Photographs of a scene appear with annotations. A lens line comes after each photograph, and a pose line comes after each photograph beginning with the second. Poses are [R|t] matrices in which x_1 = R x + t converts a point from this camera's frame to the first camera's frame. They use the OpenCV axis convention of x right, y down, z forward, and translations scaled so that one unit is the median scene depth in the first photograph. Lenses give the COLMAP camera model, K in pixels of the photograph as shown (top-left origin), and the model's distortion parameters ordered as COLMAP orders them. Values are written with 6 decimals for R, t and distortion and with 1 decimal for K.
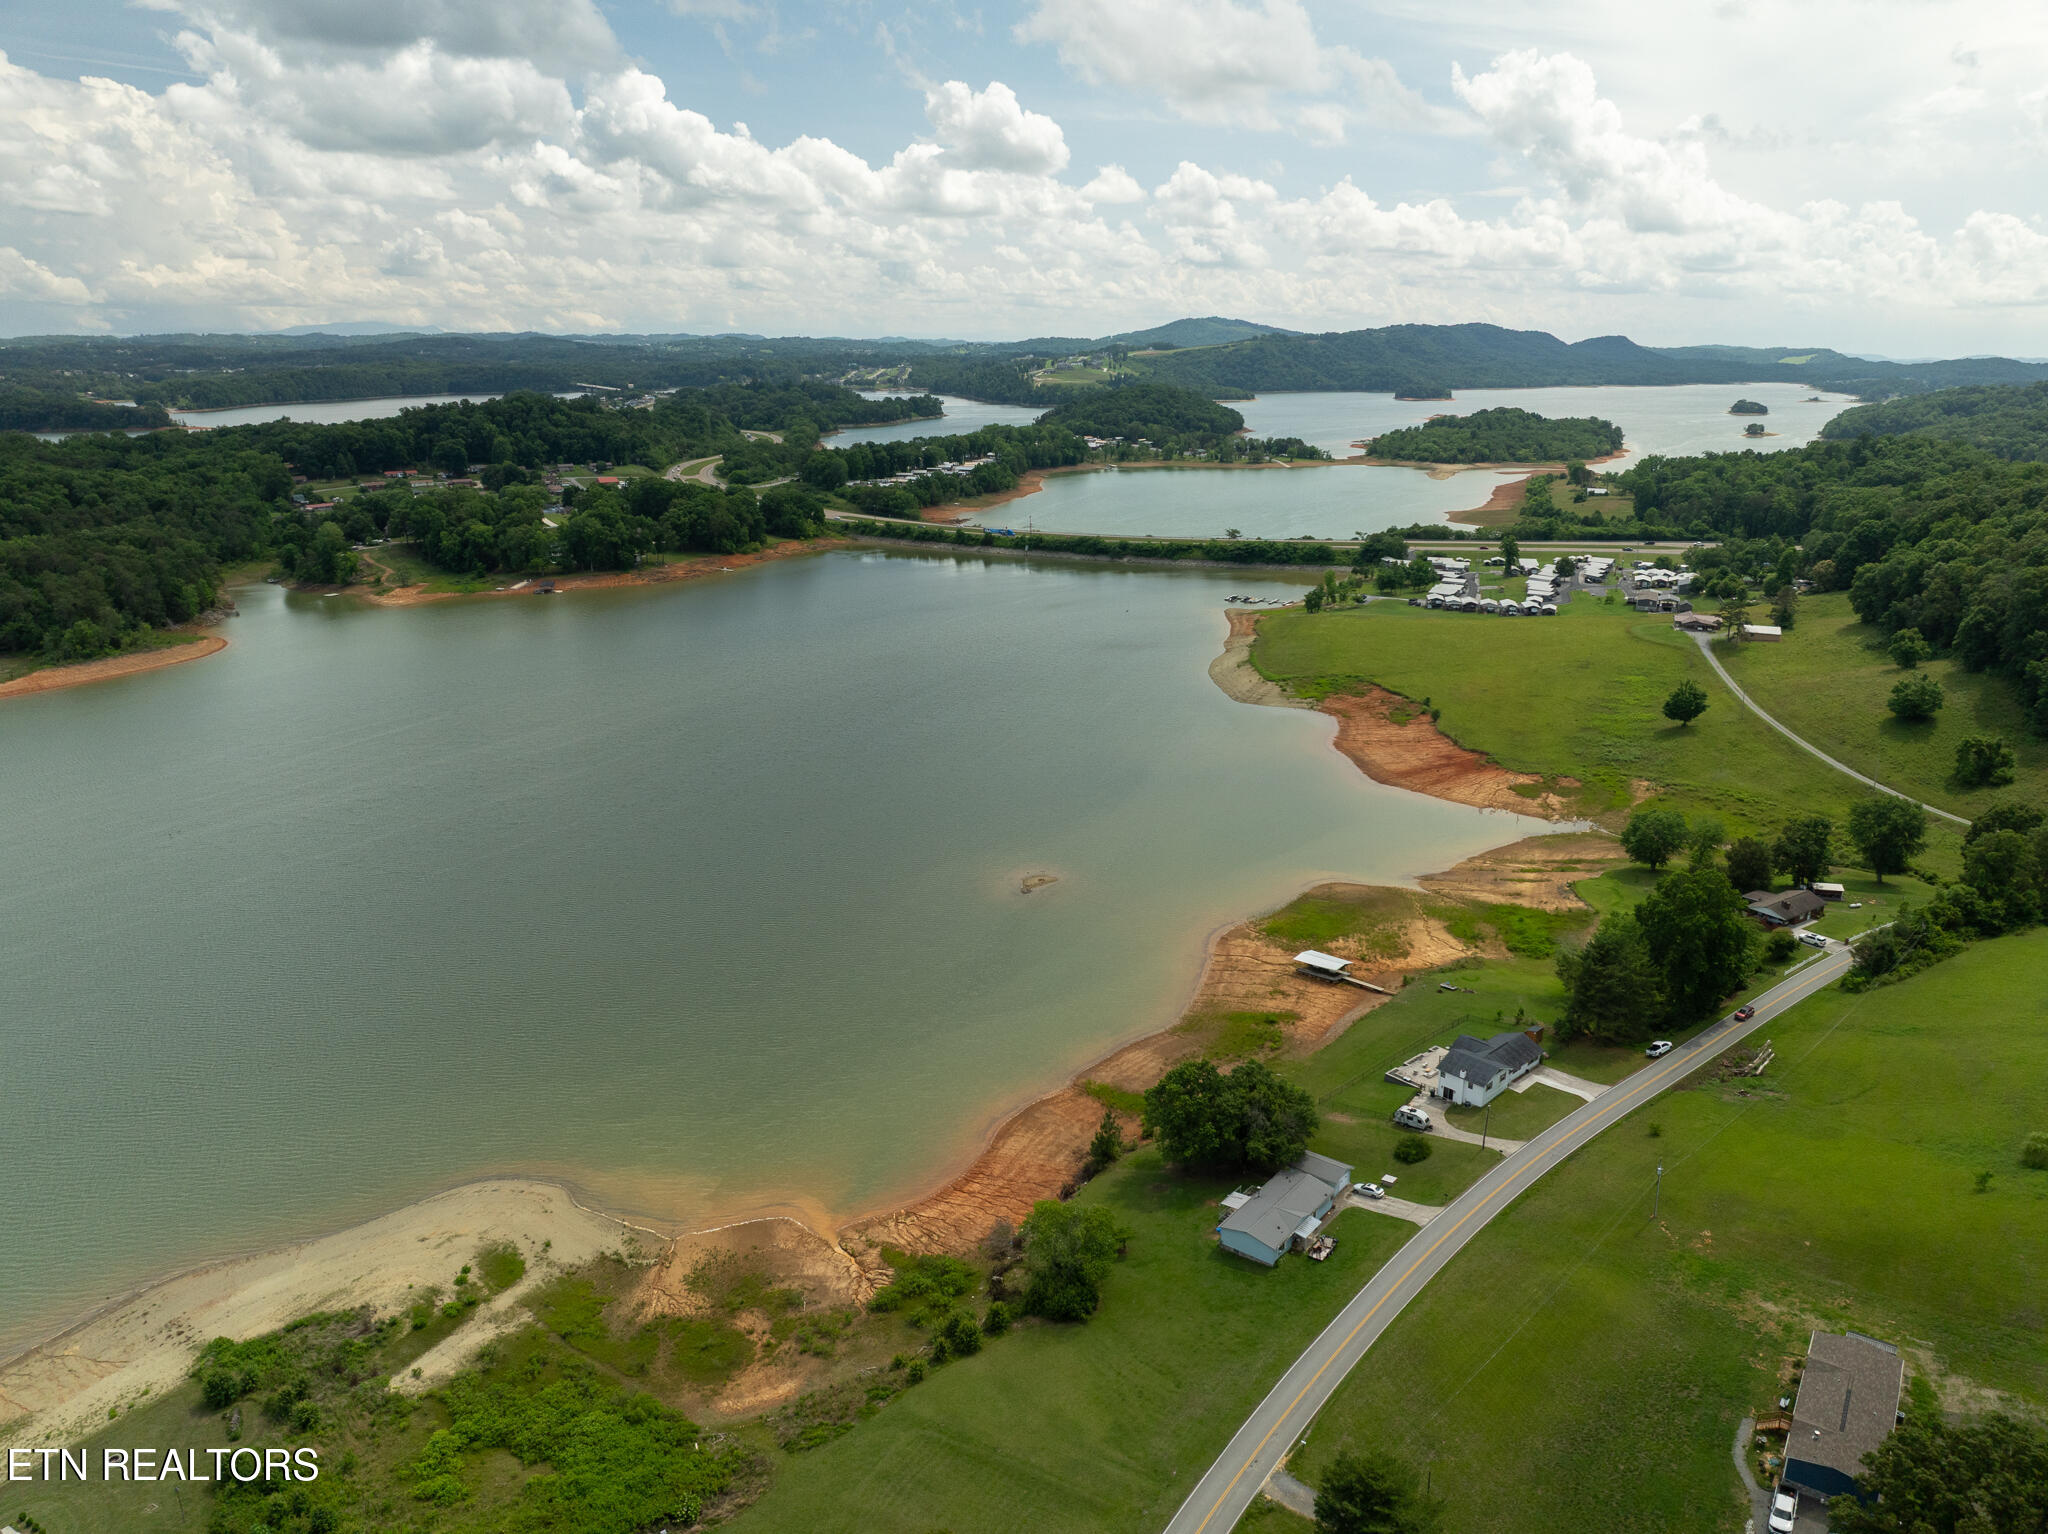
lens RADIAL K [[1443.8, 0, 1045.6], [0, 1443.8, 765.0], [0, 0, 1]] dist [-0.048809, 0.019444]
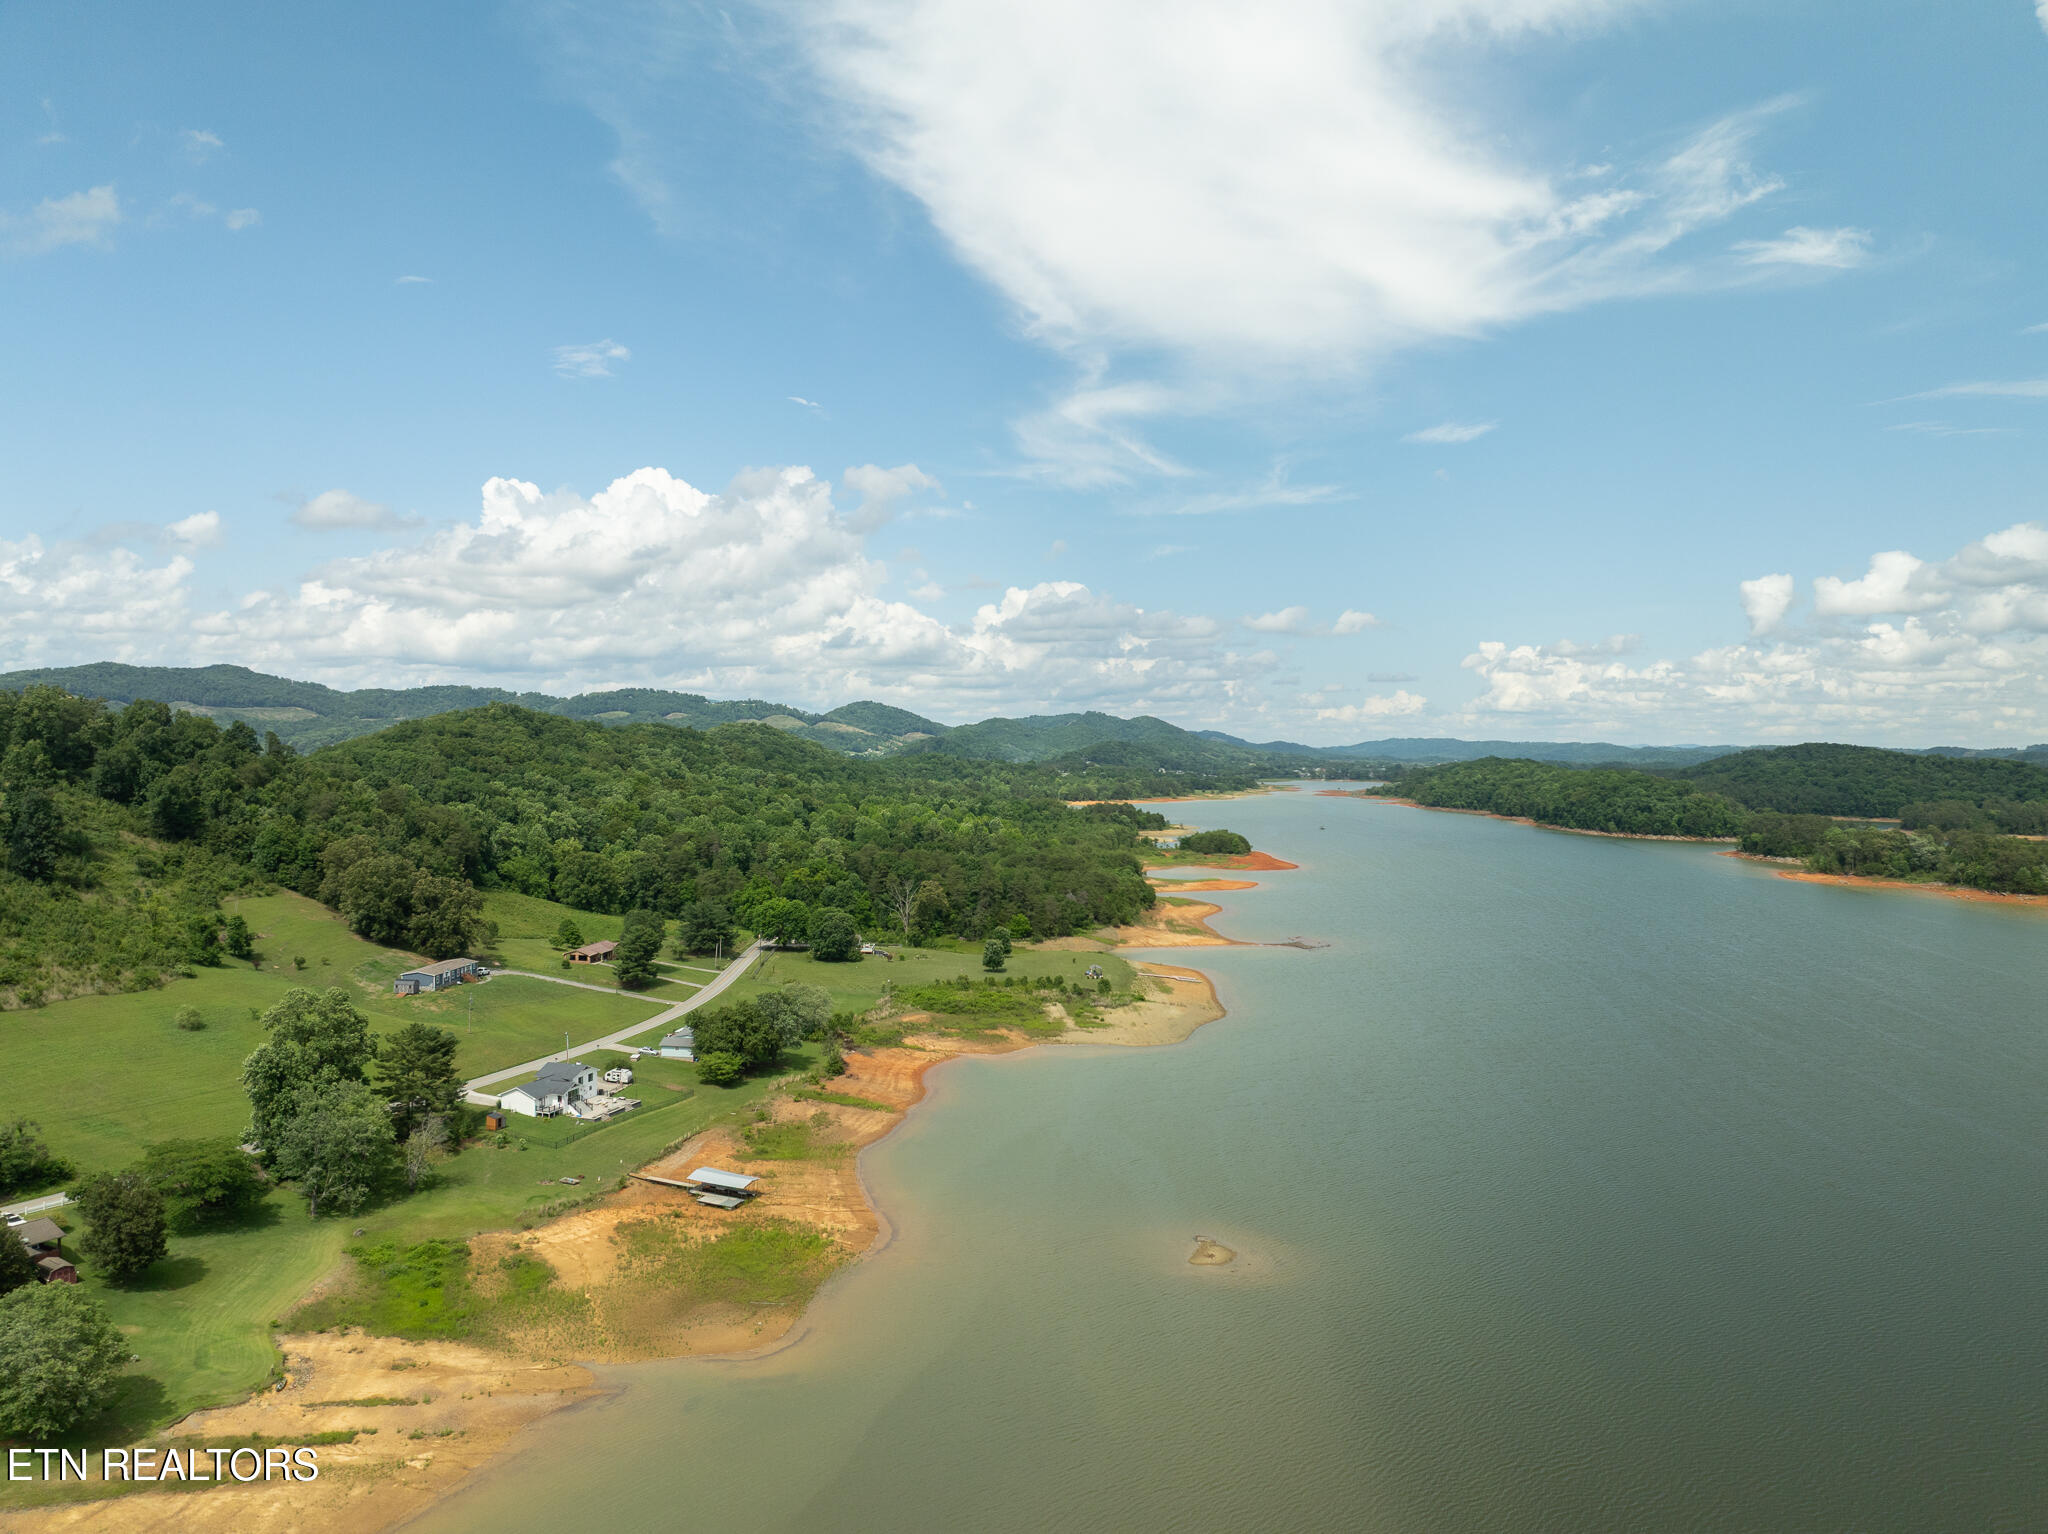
lens RADIAL K [[1443.8, 0, 1030.0], [0, 1443.8, 768.5], [0, 0, 1]] dist [-0.048809, 0.019444]
pose [[-0.873428, -0.006795, -0.486906, 0.289514], [-0.150650, 0.954619, 0.256918, -0.210877], [0.463064, 0.297752, -0.834815, 1.115363]]
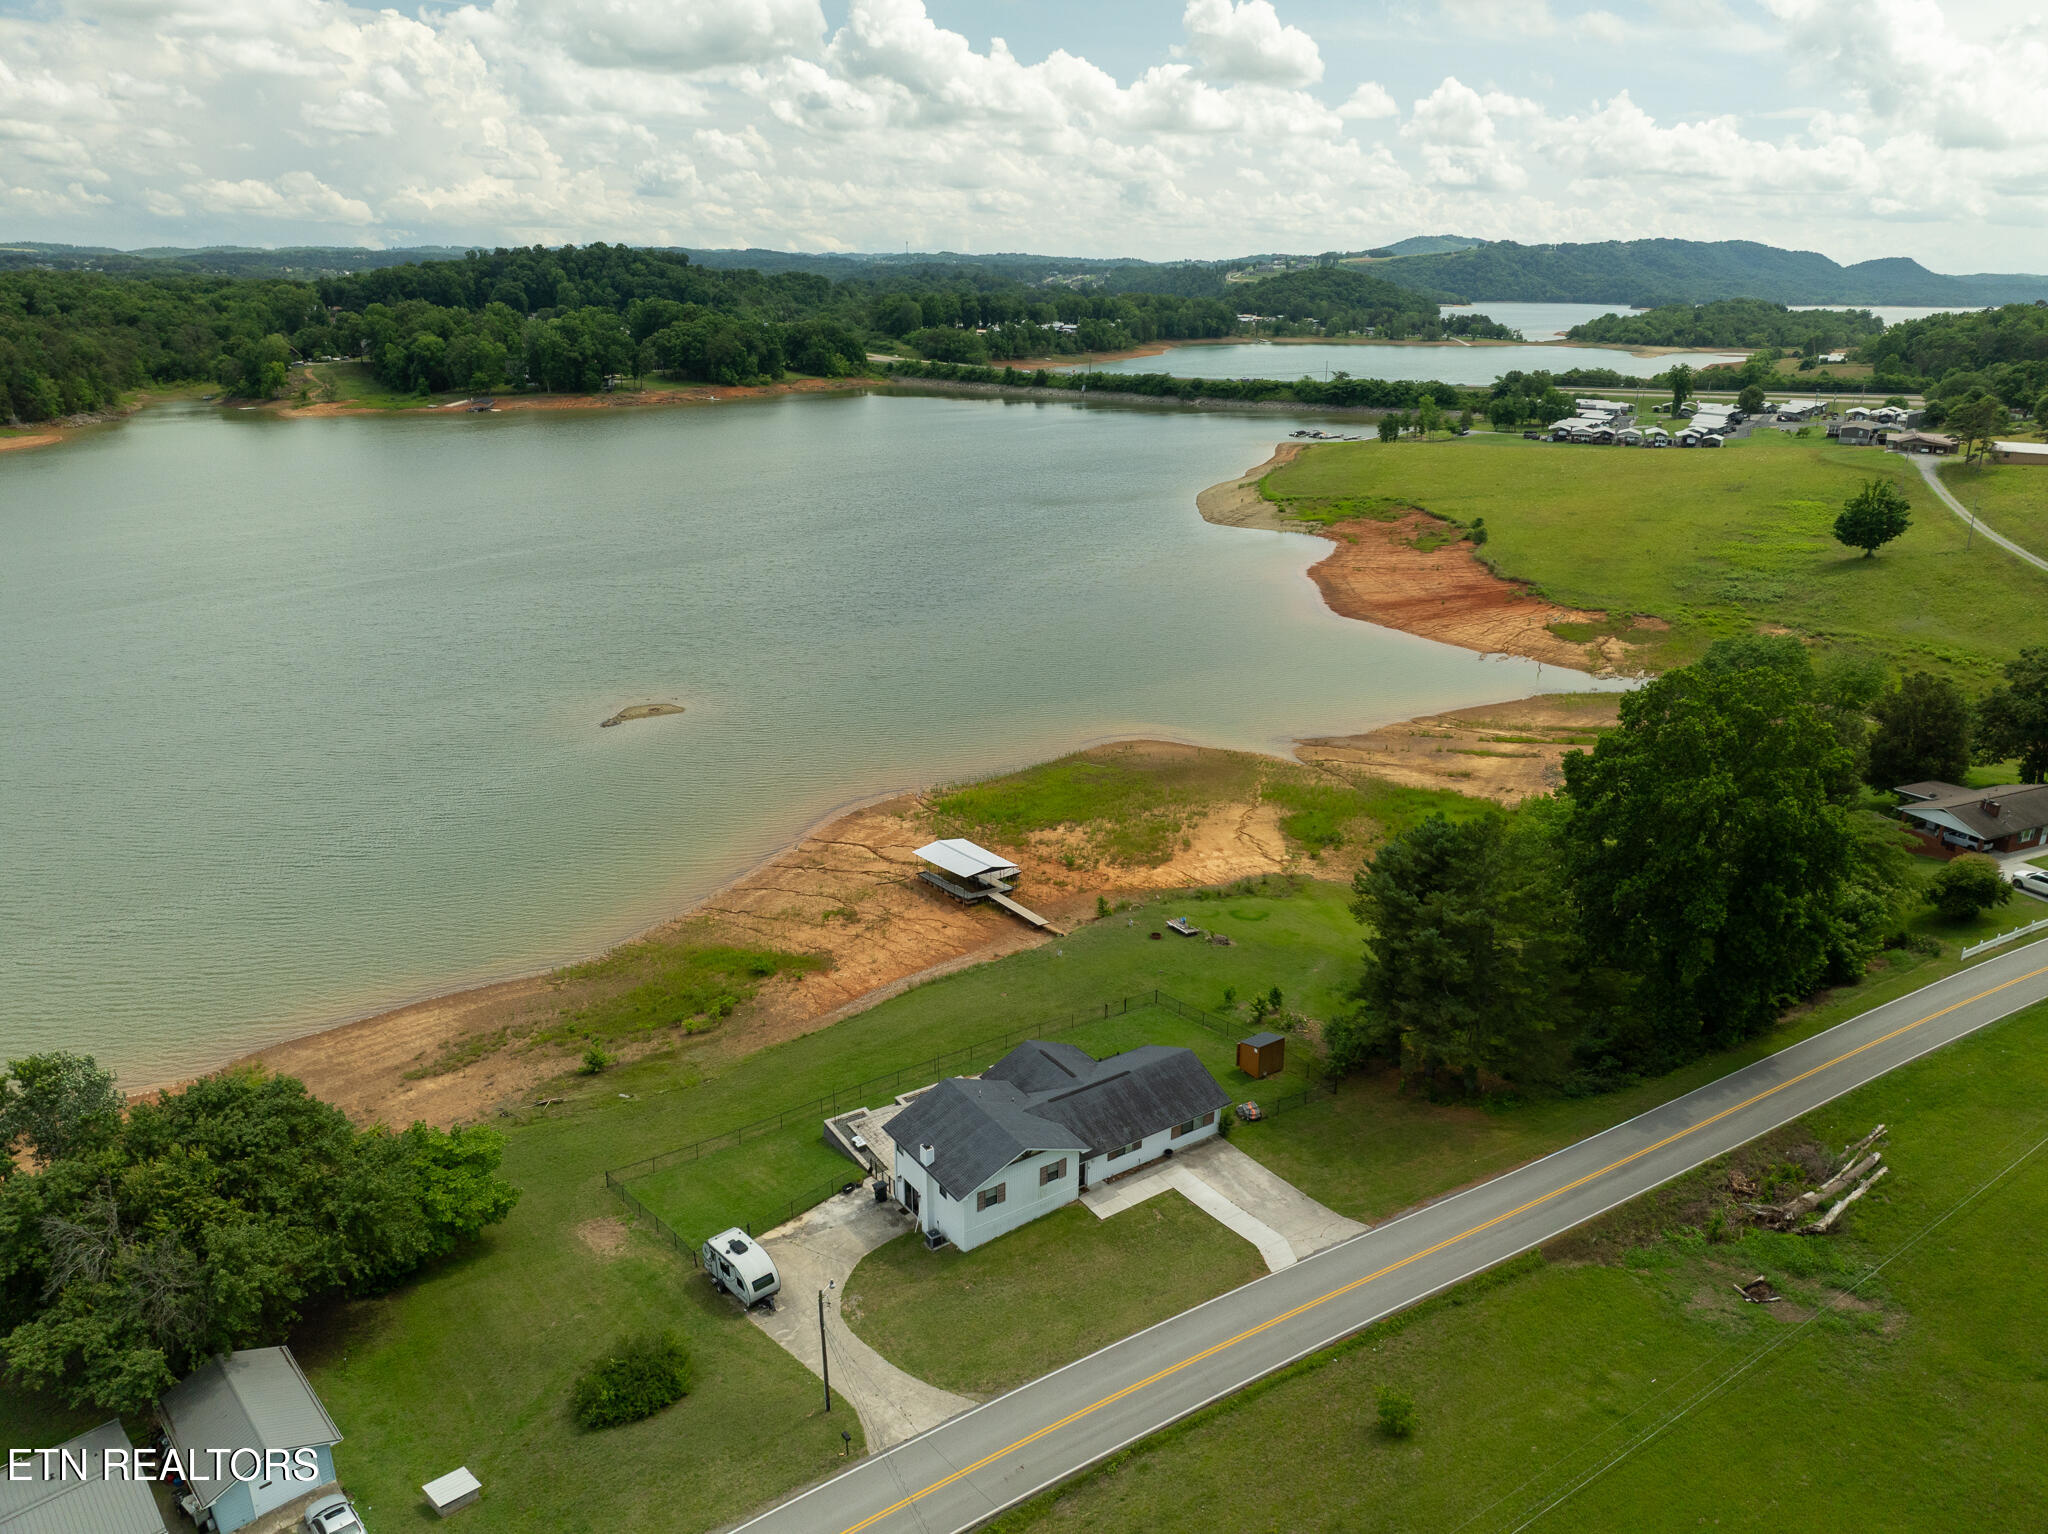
lens RADIAL K [[1443.8, 0, 1044.5], [0, 1443.8, 796.3], [0, 0, 1]] dist [-0.048809, 0.019444]
pose [[0.988424, 0.058488, -0.139987, 0.190475], [-0.048976, 0.996312, 0.070458, 0.051877], [0.143591, -0.062786, 0.987643, 0.342004]]
